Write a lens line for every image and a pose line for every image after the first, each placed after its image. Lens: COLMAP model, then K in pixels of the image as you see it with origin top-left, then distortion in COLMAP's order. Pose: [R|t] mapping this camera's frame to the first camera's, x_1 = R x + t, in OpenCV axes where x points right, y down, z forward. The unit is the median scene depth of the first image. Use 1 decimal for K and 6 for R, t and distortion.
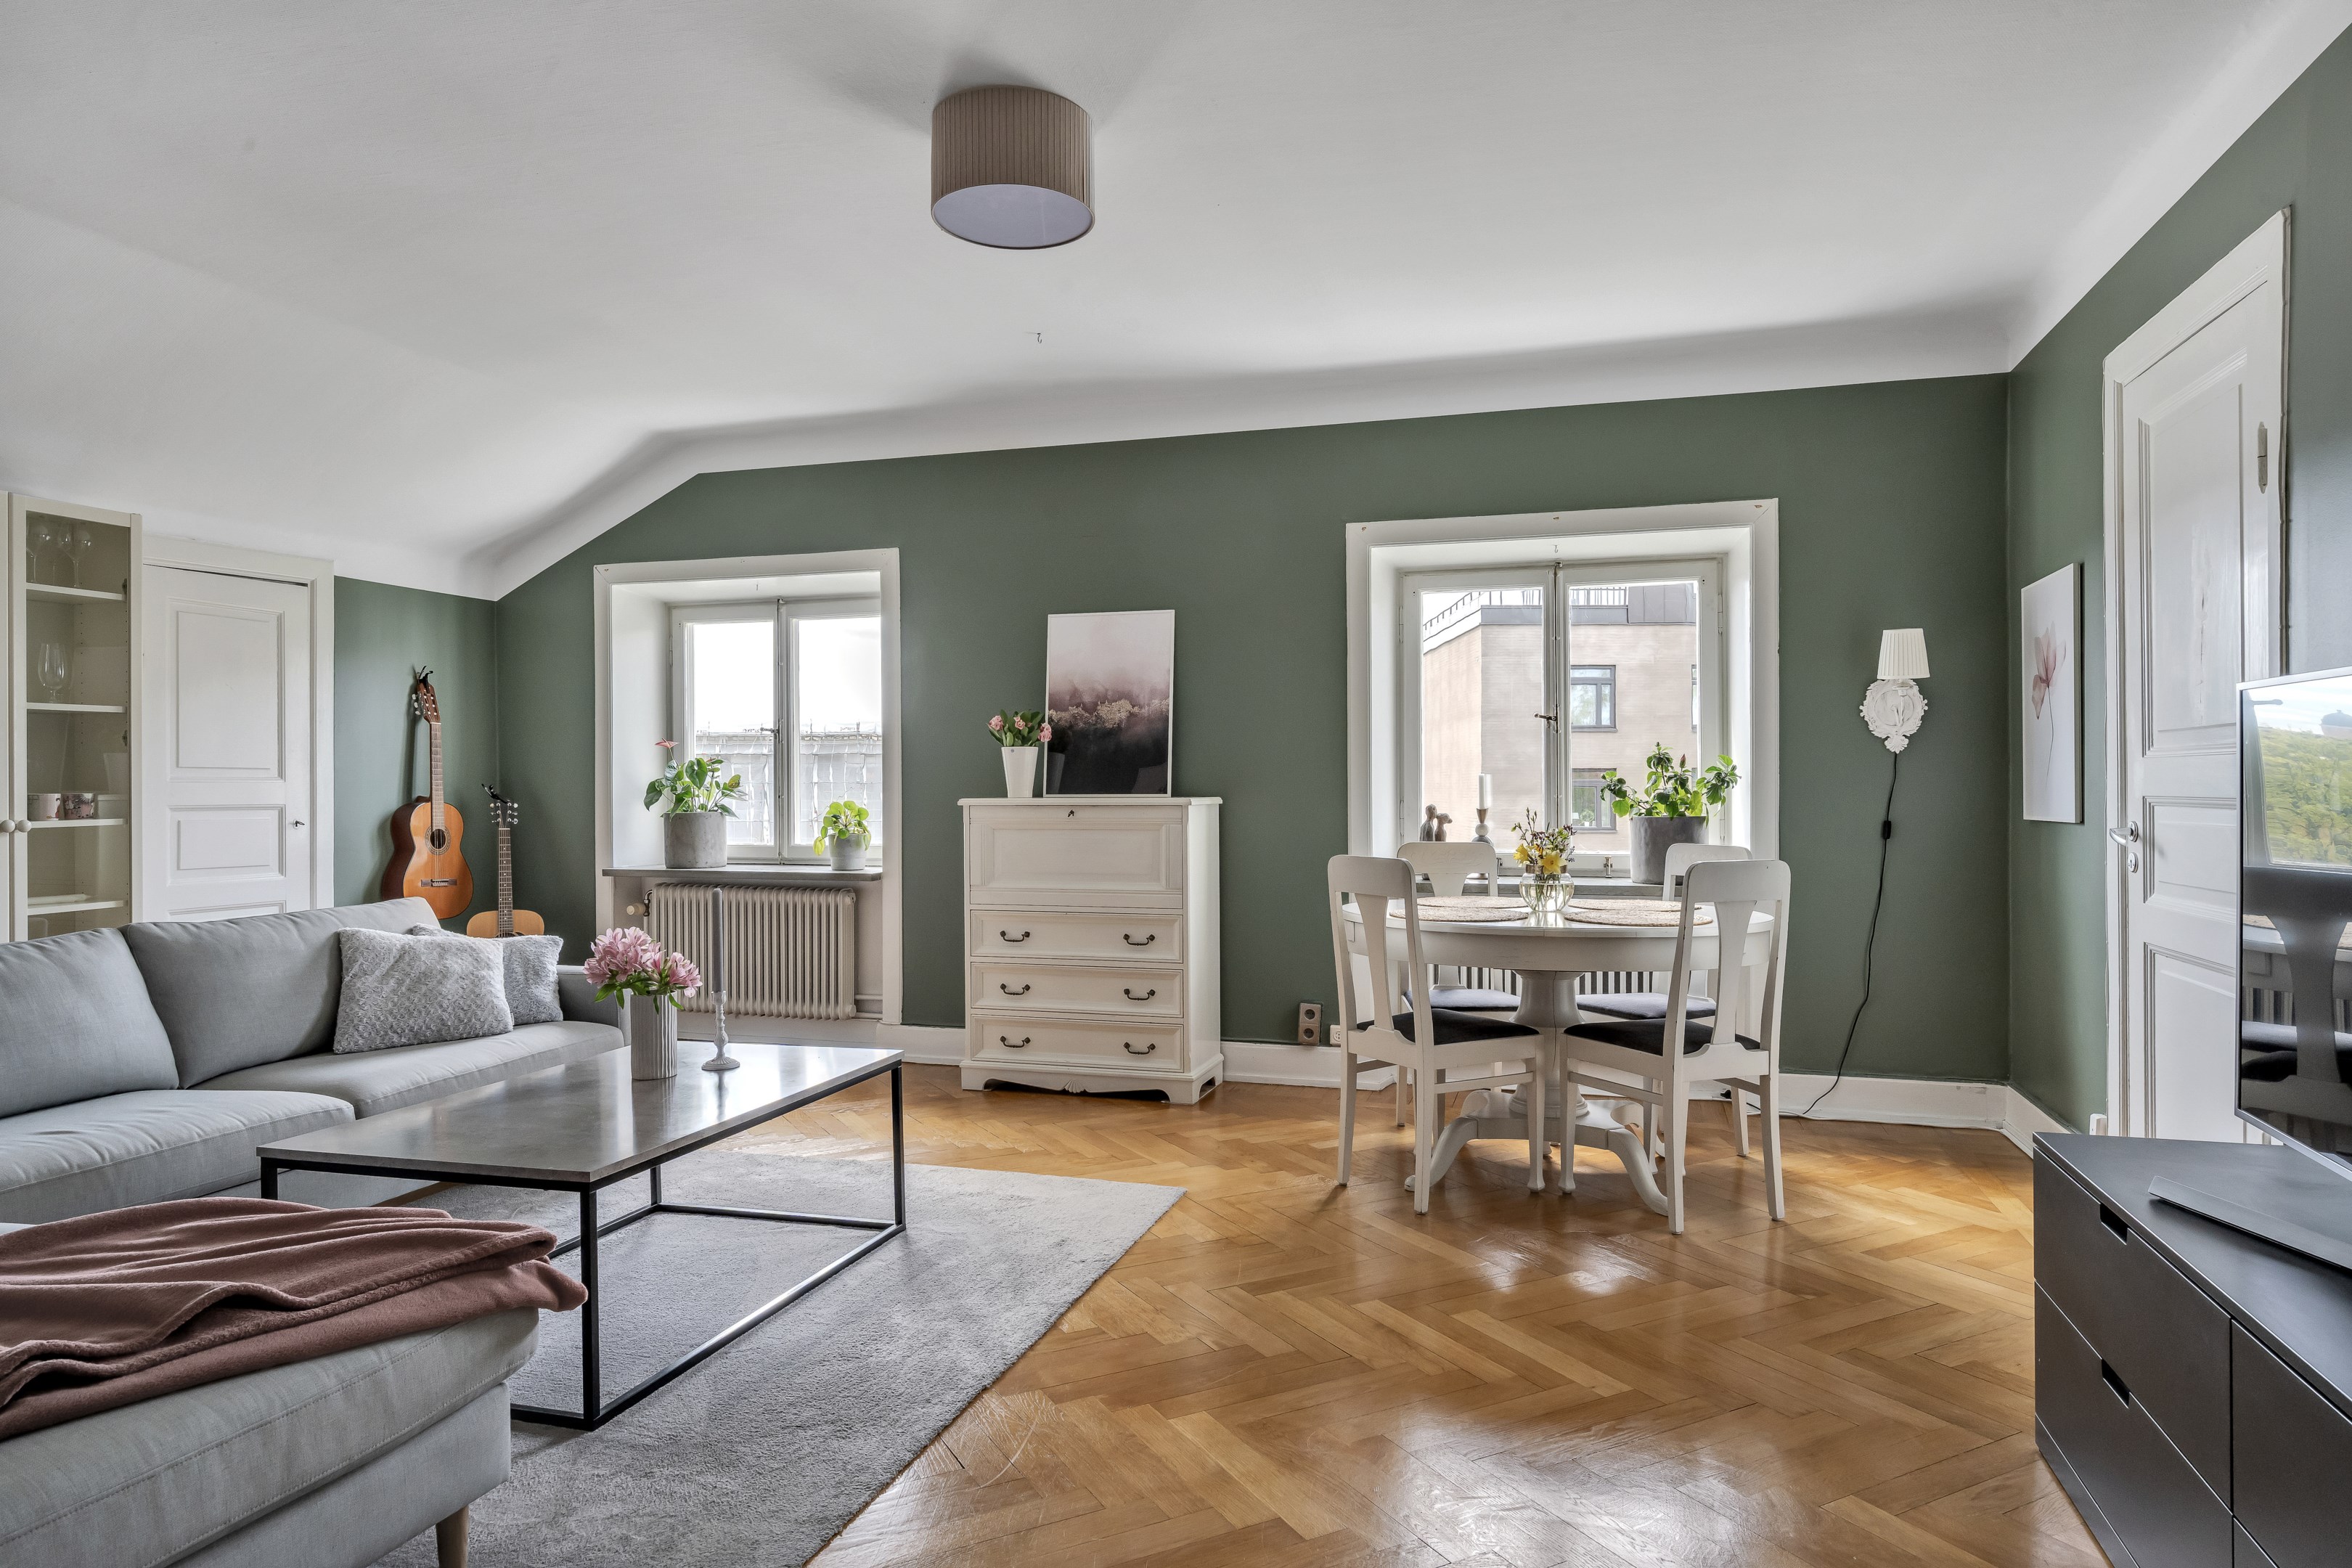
lens RADIAL K [[1377.6, 0, 1176.0], [0, 1377.6, 784.0], [0, 0, 1]] dist [-0.108994, 0.076646]
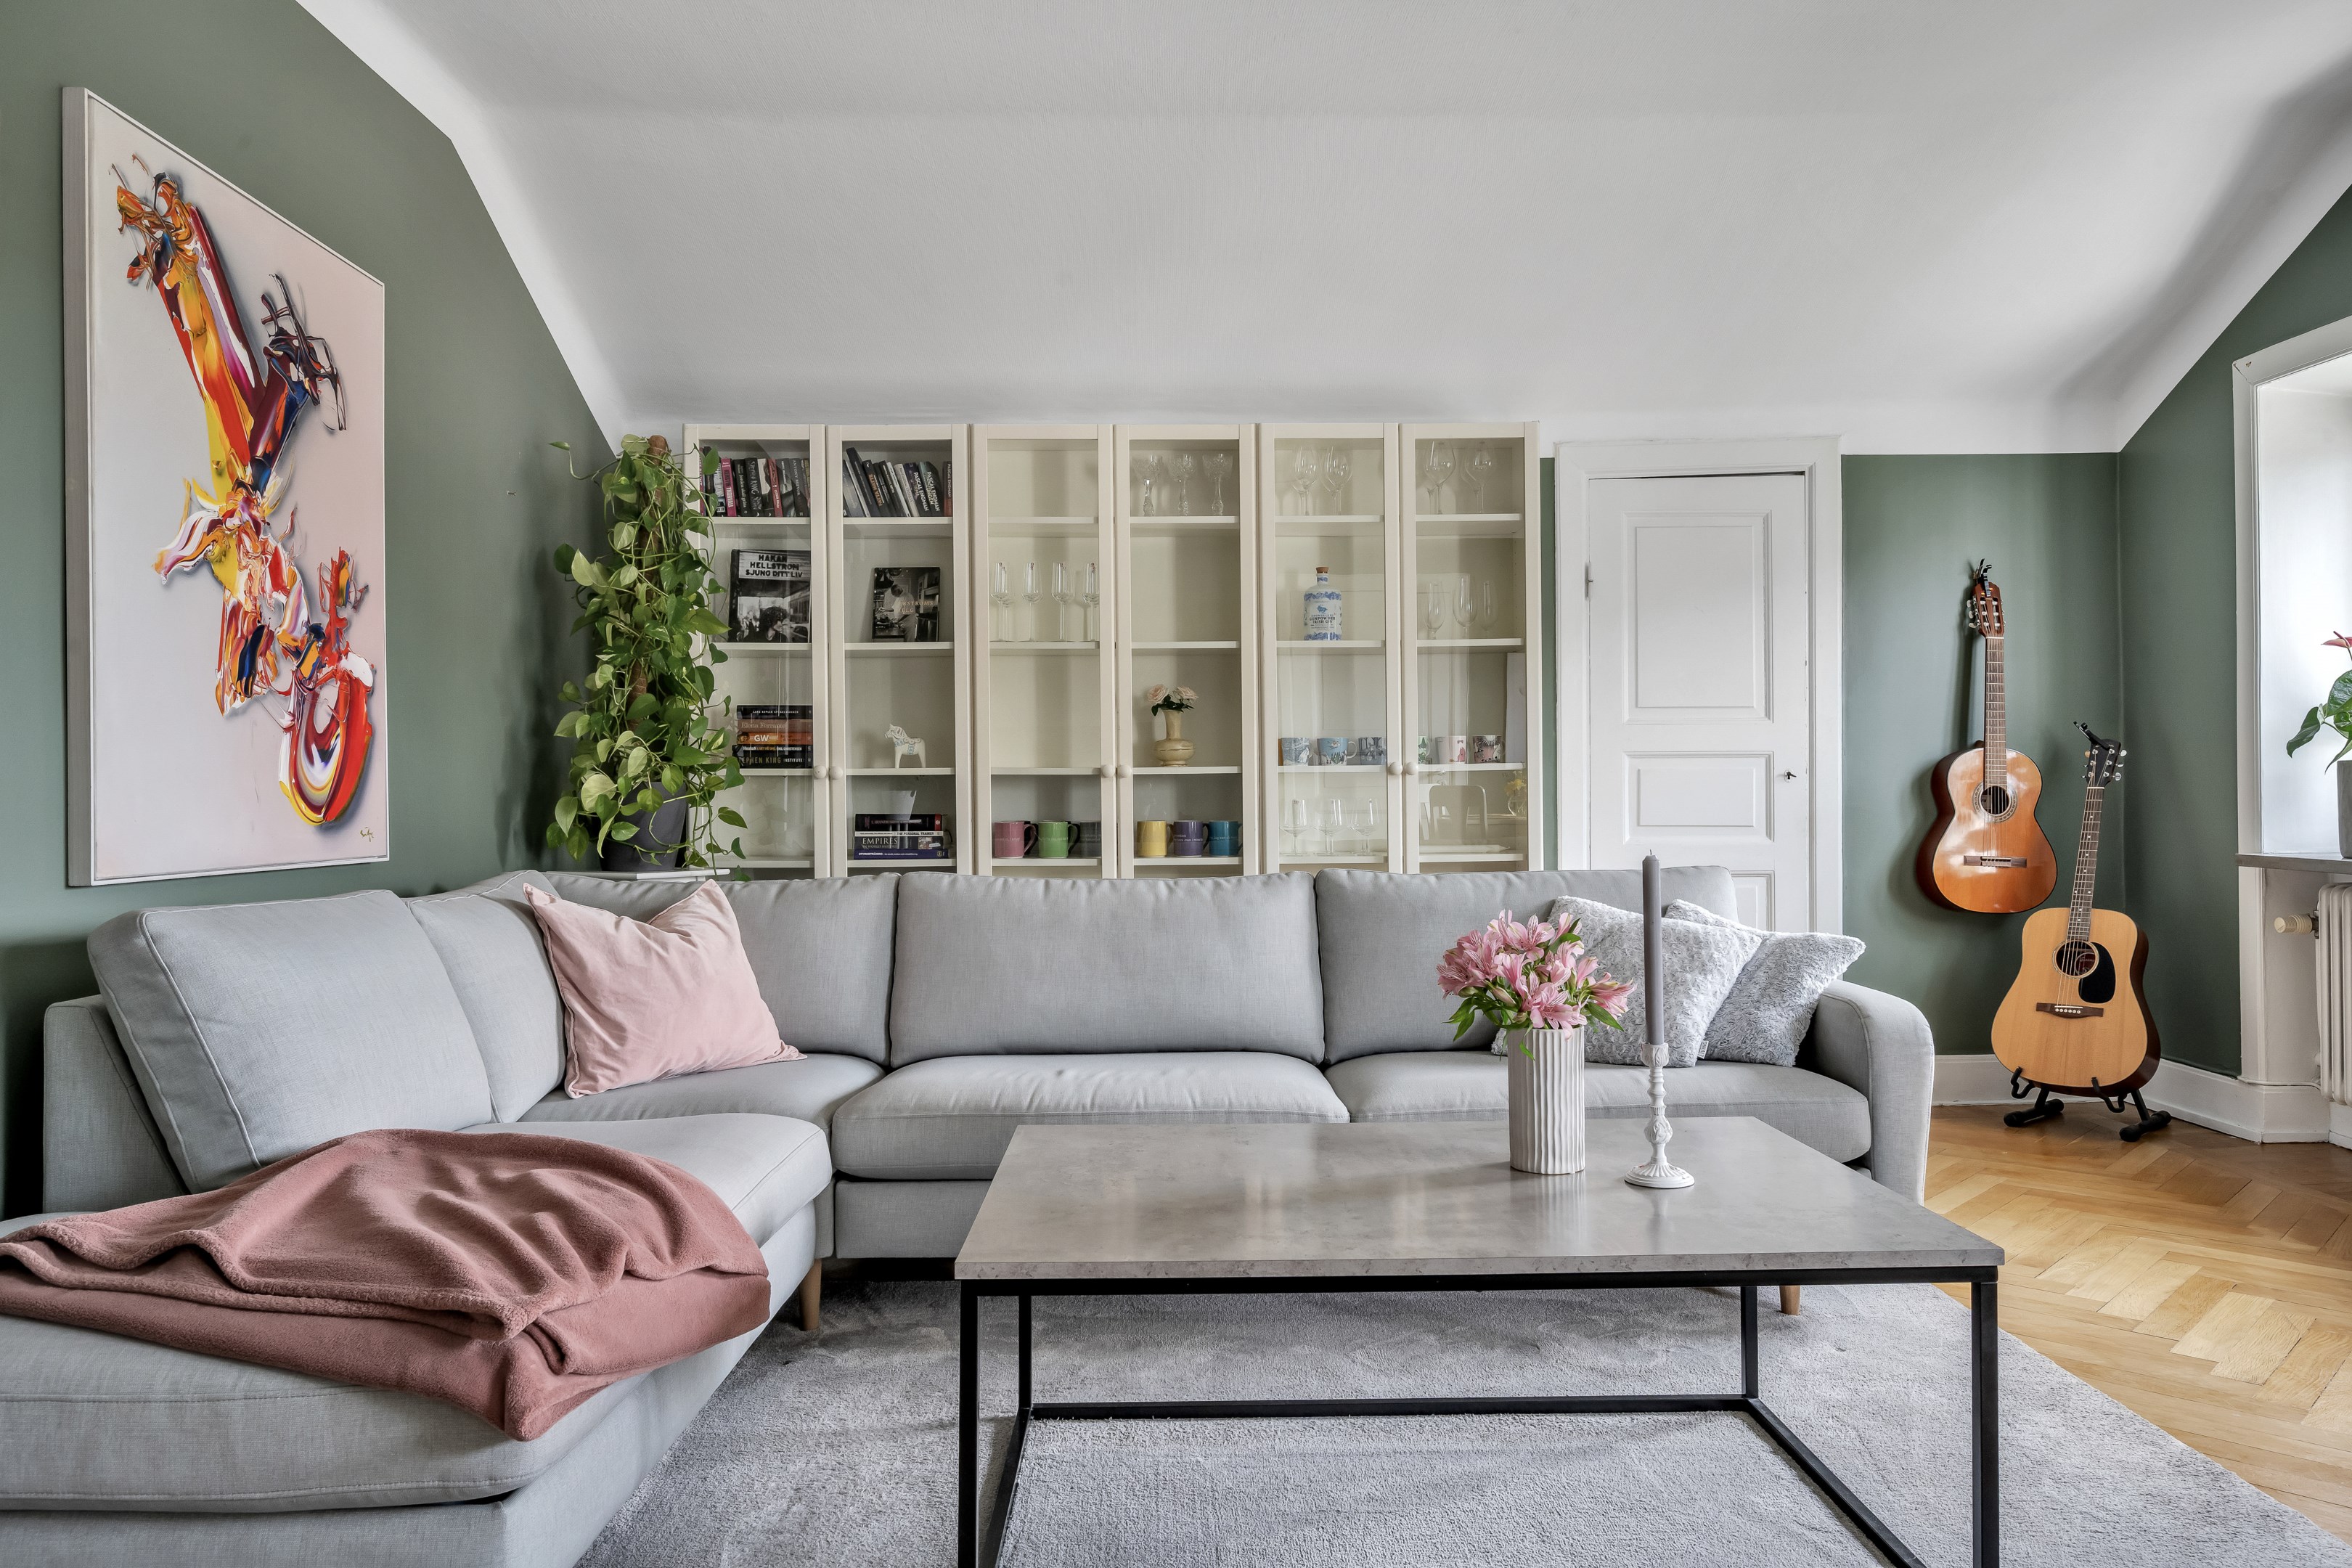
lens RADIAL K [[1569.5, 0, 1176.0], [0, 1569.5, 784.0], [0, 0, 1]] dist [-0.001506, -0.000049]
pose [[0.295553, 0.006730, -0.955303, 0.117228], [0.007167, 0.999931, 0.009262, 0.021683], [0.955300, -0.009584, 0.295484, 0.343338]]
